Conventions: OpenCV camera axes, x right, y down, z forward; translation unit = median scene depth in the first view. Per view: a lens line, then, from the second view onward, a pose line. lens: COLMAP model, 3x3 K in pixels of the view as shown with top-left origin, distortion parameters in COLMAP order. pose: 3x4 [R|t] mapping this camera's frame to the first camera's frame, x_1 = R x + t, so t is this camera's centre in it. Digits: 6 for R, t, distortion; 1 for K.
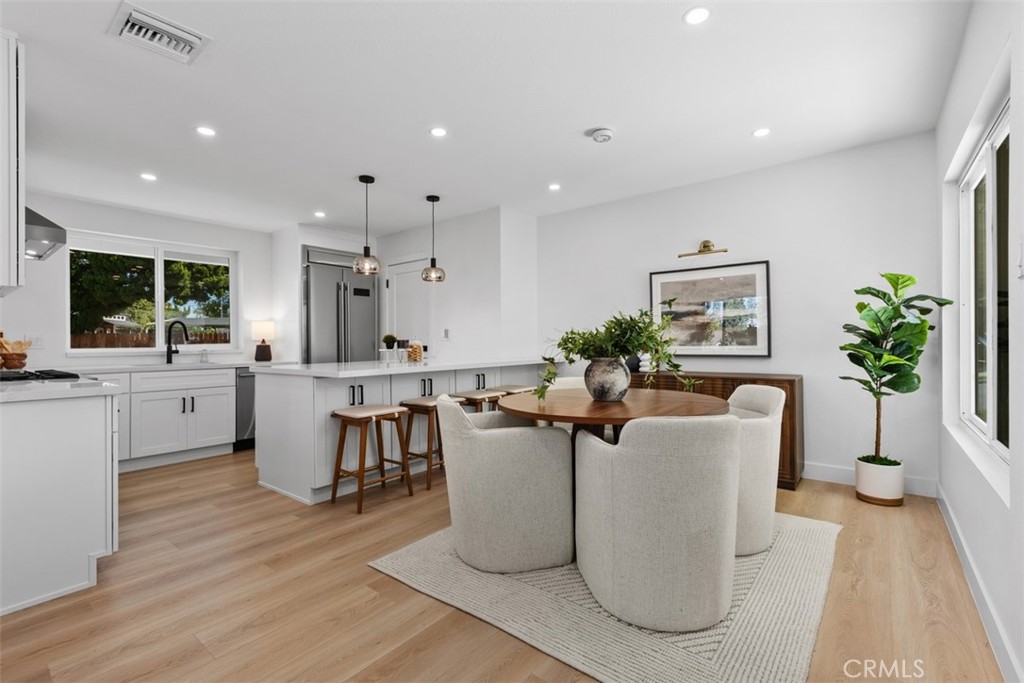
lens RADIAL K [[460.5, 0, 516.9], [0, 460.5, 337.6], [0, 0, 1]] dist [0.001001, -0.000784]
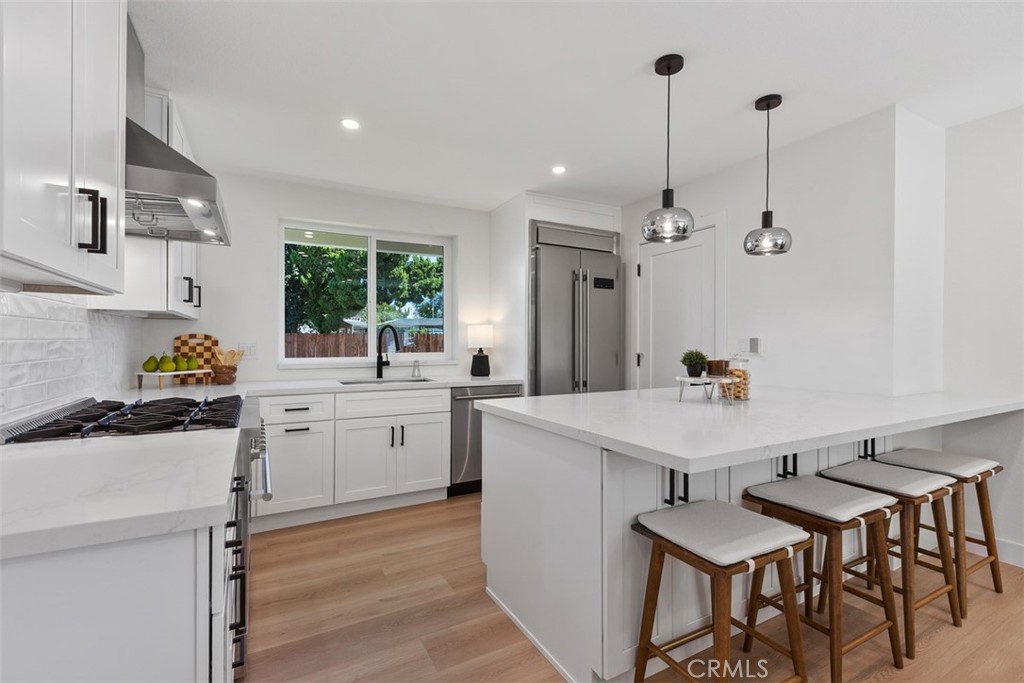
lens RADIAL K [[460.5, 0, 513.3], [0, 460.5, 337.7], [0, 0, 1]] dist [0.001001, -0.000784]
pose [[0.922506, 0.009793, -0.385859, -0.248679], [-0.008282, 0.999950, 0.005580, -0.022276], [0.385895, -0.001952, 0.922541, 0.377451]]
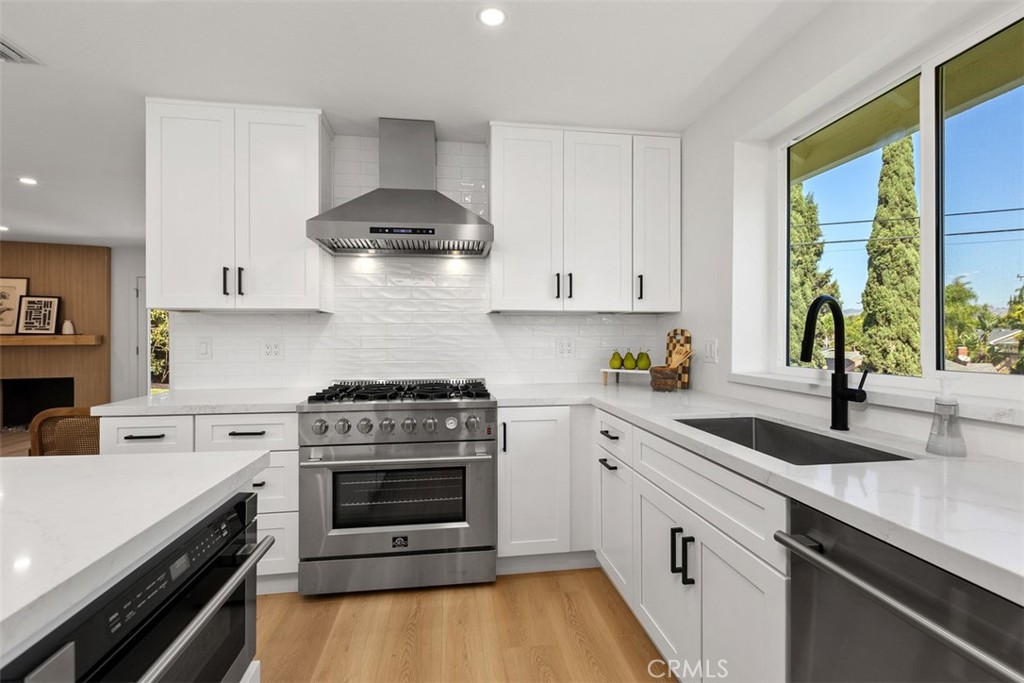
lens RADIAL K [[460.5, 0, 511.3], [0, 460.5, 334.5], [0, 0, 1]] dist [0.001001, -0.000784]
pose [[-0.686009, 0.004862, -0.727577, -0.395176], [0.012601, 0.999907, -0.005199, -0.012126], [0.727484, -0.012735, -0.686006, 1.148487]]
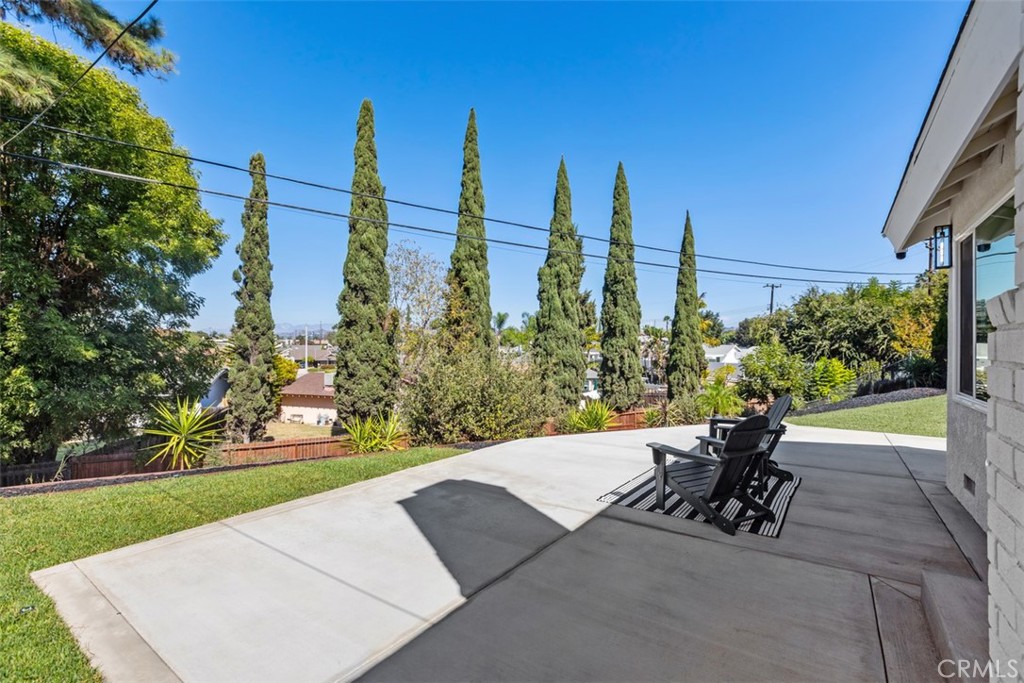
lens RADIAL K [[460.5, 0, 514.1], [0, 460.5, 350.3], [0, 0, 1]] dist [0.001001, -0.000784]
pose [[0.068309, 0.010353, -0.997610, -0.370620], [0.005126, 0.999929, 0.010728, 0.019238], [0.997651, -0.005847, 0.068251, -1.354982]]
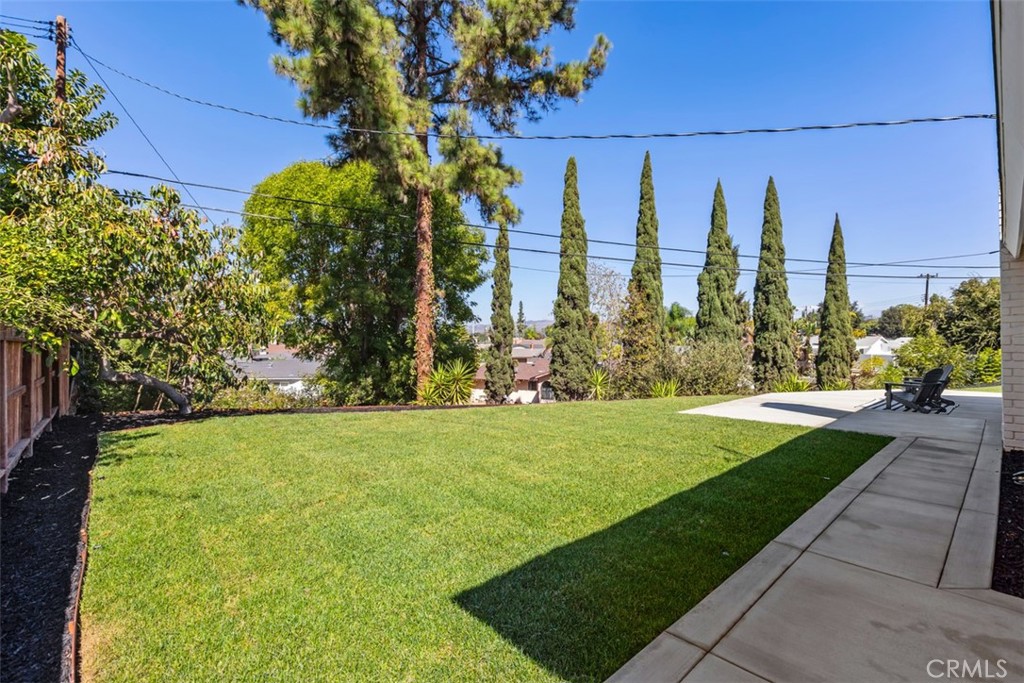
lens RADIAL K [[460.5, 0, 509.0], [0, 460.5, 342.8], [0, 0, 1]] dist [0.001001, -0.000784]
pose [[-0.153716, 0.009028, -0.988074, 1.284764], [0.013535, 0.999884, 0.007030, -0.012419], [0.988022, -0.012293, -0.153820, -2.513366]]
